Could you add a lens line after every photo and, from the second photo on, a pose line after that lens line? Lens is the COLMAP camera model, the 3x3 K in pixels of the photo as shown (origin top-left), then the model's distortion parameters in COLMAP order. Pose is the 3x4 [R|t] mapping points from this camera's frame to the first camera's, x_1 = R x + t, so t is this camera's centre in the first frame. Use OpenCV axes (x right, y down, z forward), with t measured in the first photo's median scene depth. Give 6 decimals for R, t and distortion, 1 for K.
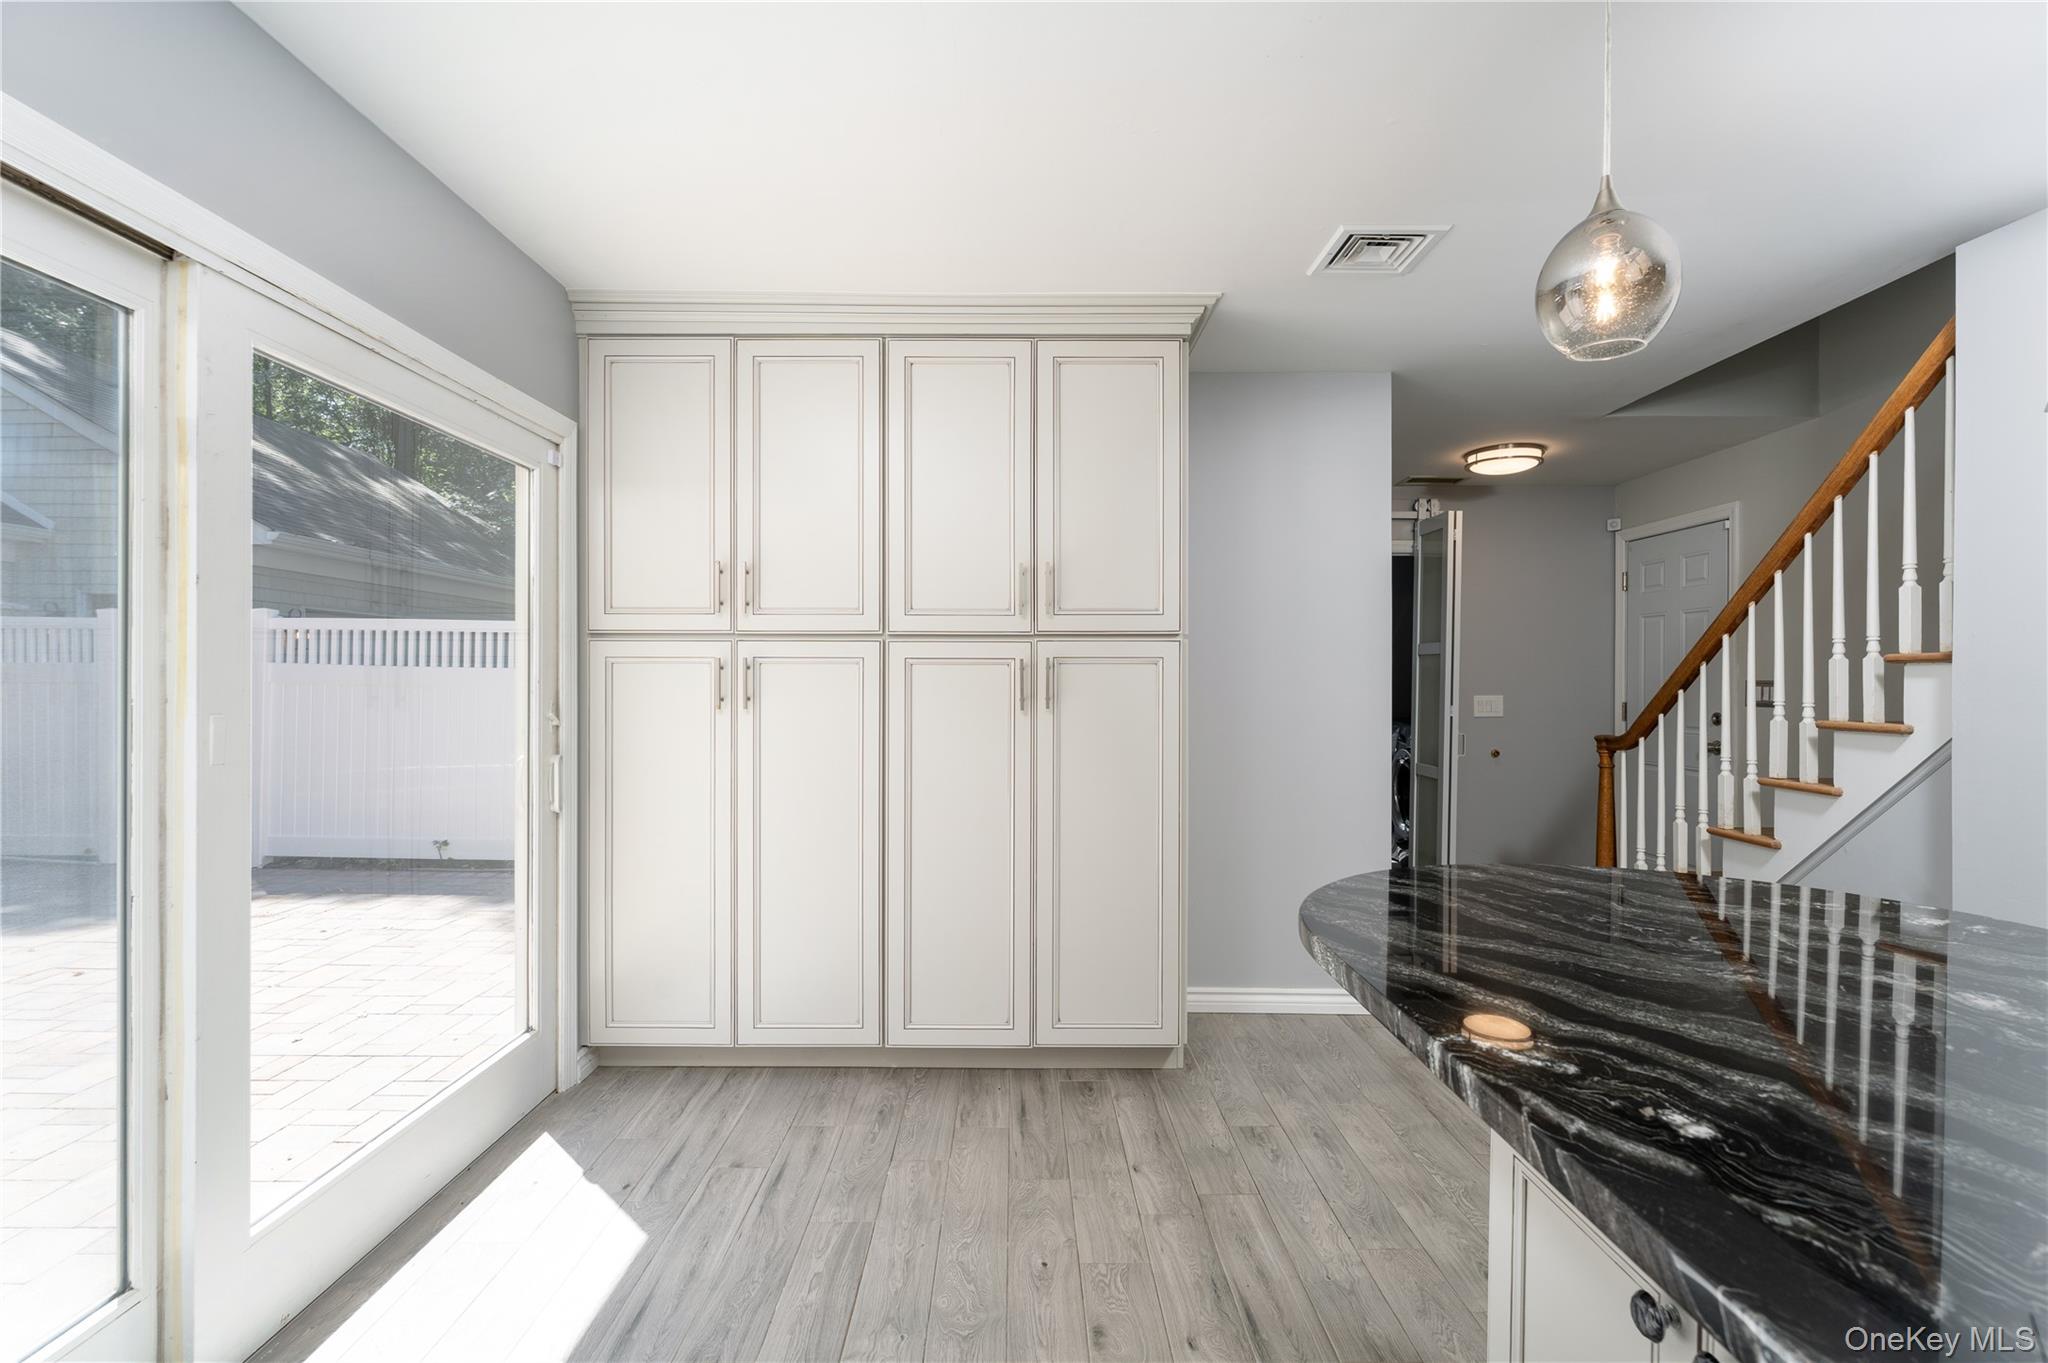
lens RADIAL K [[984.1, 0, 1016.2], [0, 984.1, 681.8], [0, 0, 1]] dist [-0.002807, -0.000862]
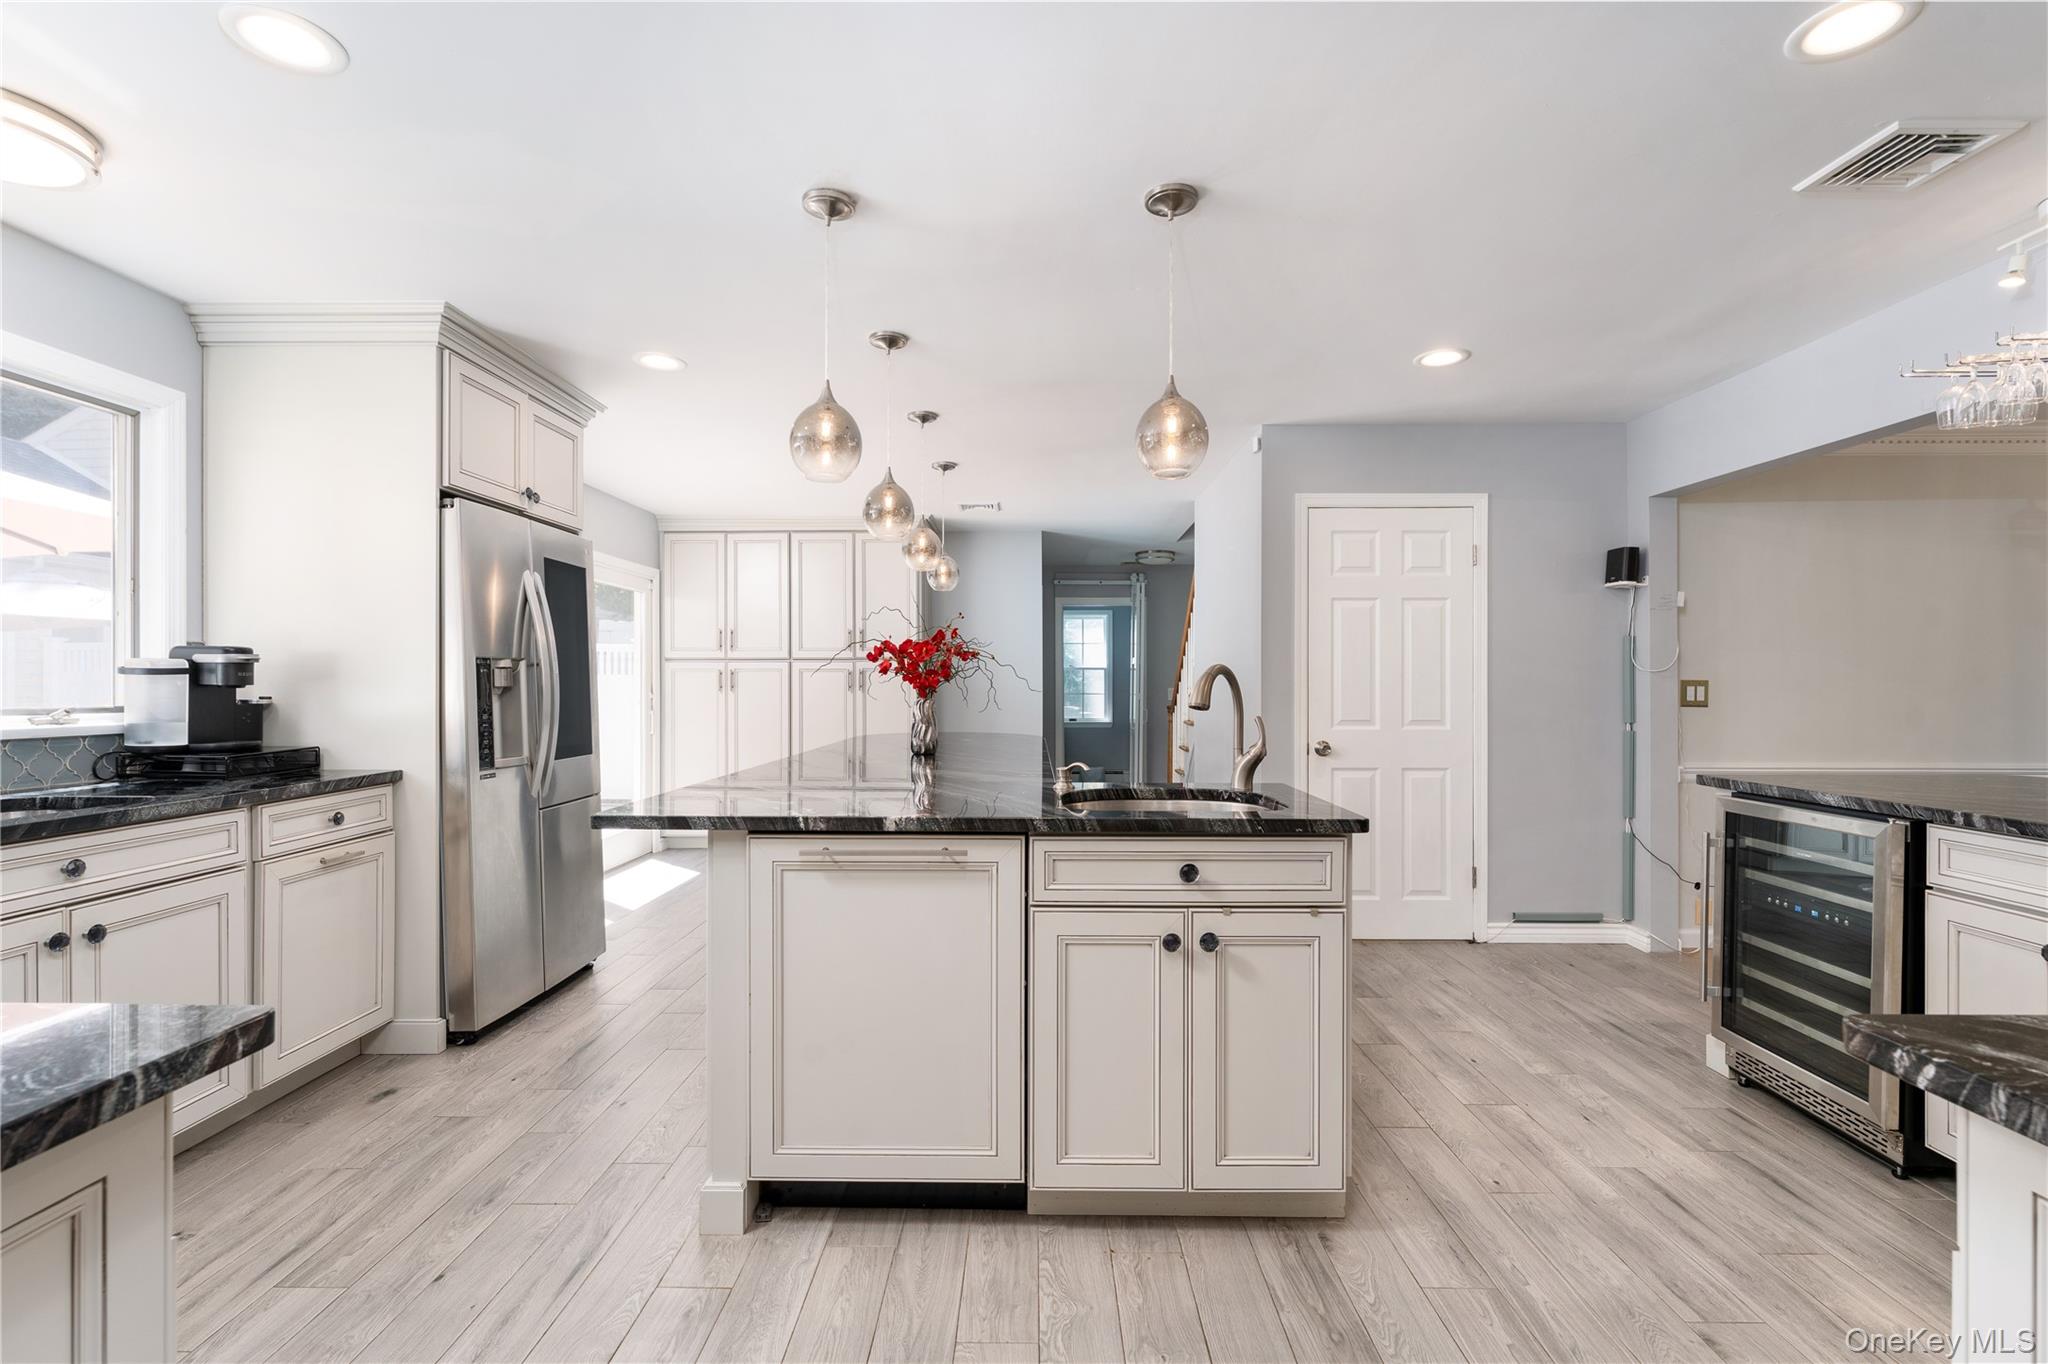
lens RADIAL K [[984.1, 0, 1022.1], [0, 984.1, 692.5], [0, 0, 1]] dist [-0.002807, -0.000862]
pose [[0.999965, -0.007816, -0.002935, 0.425237], [0.007803, 0.999961, -0.004203, 0.046795], [0.002968, 0.004180, 0.999987, -1.347543]]
